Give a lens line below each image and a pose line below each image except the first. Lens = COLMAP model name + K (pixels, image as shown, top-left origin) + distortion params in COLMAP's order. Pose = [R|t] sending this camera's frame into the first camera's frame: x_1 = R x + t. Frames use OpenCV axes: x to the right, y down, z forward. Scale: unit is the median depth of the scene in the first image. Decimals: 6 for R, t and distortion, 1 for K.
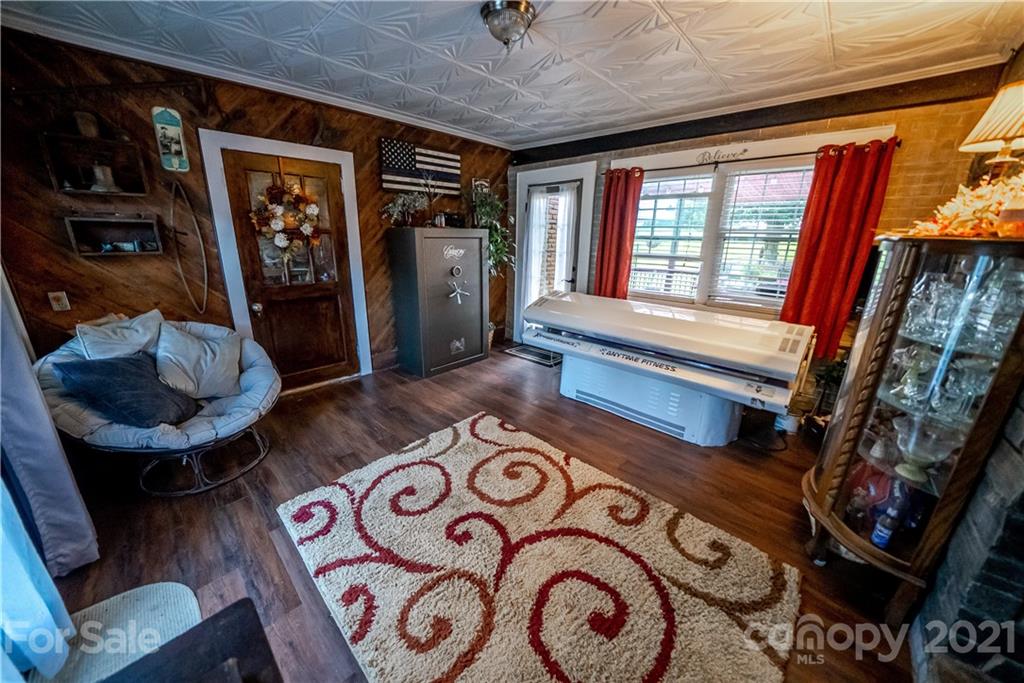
lens RADIAL K [[356.3, 0, 517.4], [0, 356.3, 344.2], [0, 0, 1]] dist [-0.021659, 0.000661]
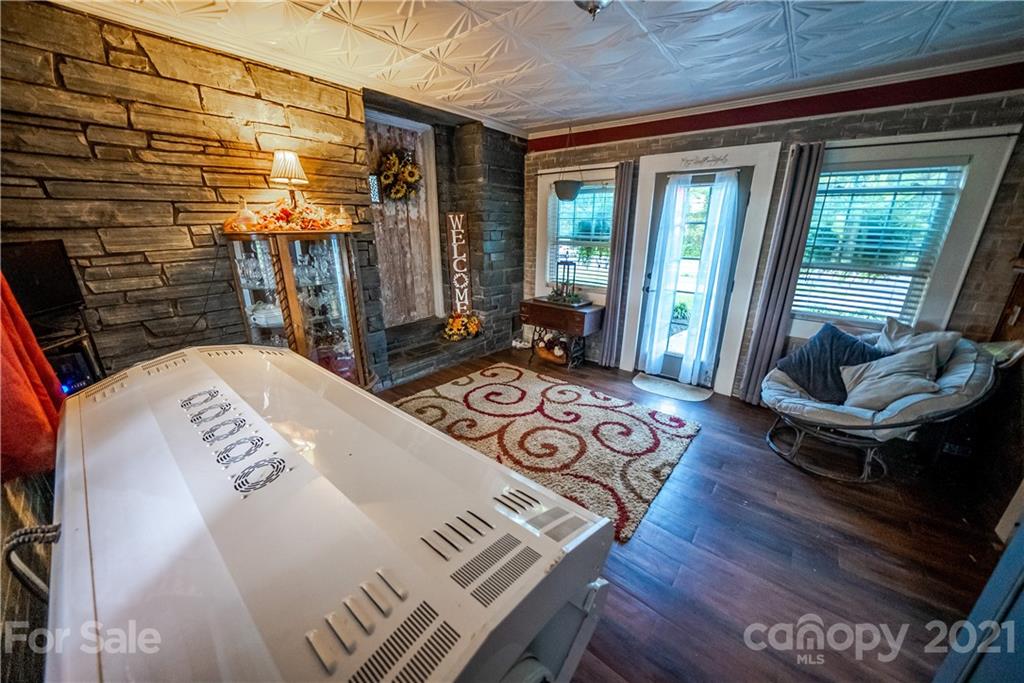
lens RADIAL K [[356.3, 0, 515.8], [0, 356.3, 343.7], [0, 0, 1]] dist [-0.021659, 0.000661]
pose [[-0.997435, -0.000383, -0.071582, 0.187640], [-0.041381, 0.819050, 0.572228, -0.595421], [0.058410, 0.573722, -0.816965, 1.869202]]
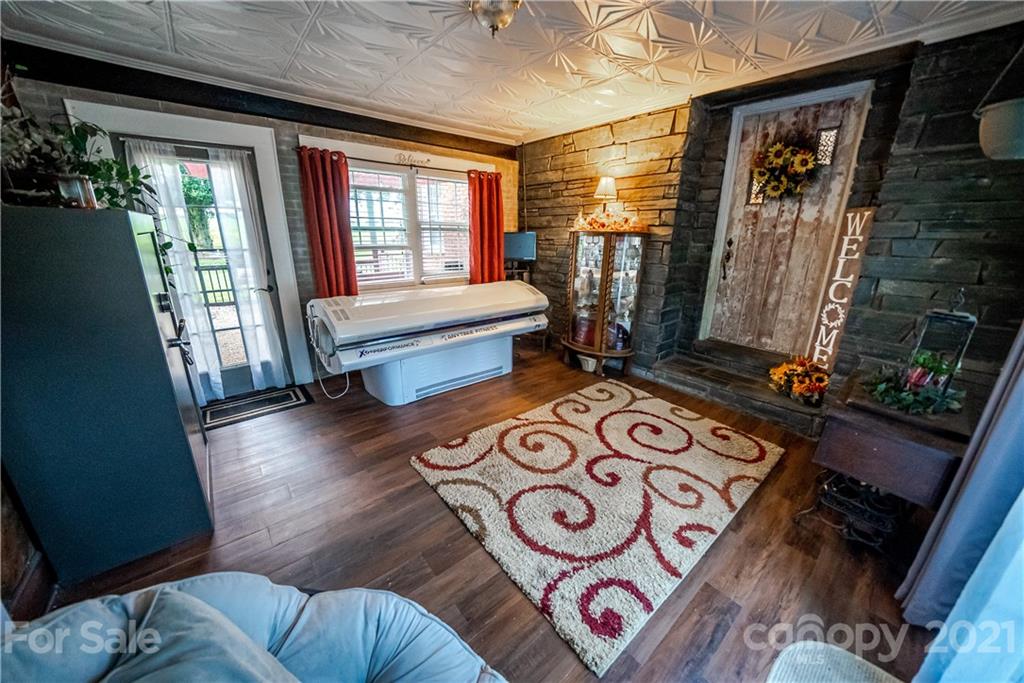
lens RADIAL K [[356.3, 0, 512.1], [0, 356.3, 342.8], [0, 0, 1]] dist [-0.021659, 0.000661]
pose [[0.118056, -0.307769, 0.944108, -1.047575], [0.273933, 0.923959, 0.266947, -0.272821], [-0.954476, 0.227107, 0.193387, 0.846346]]
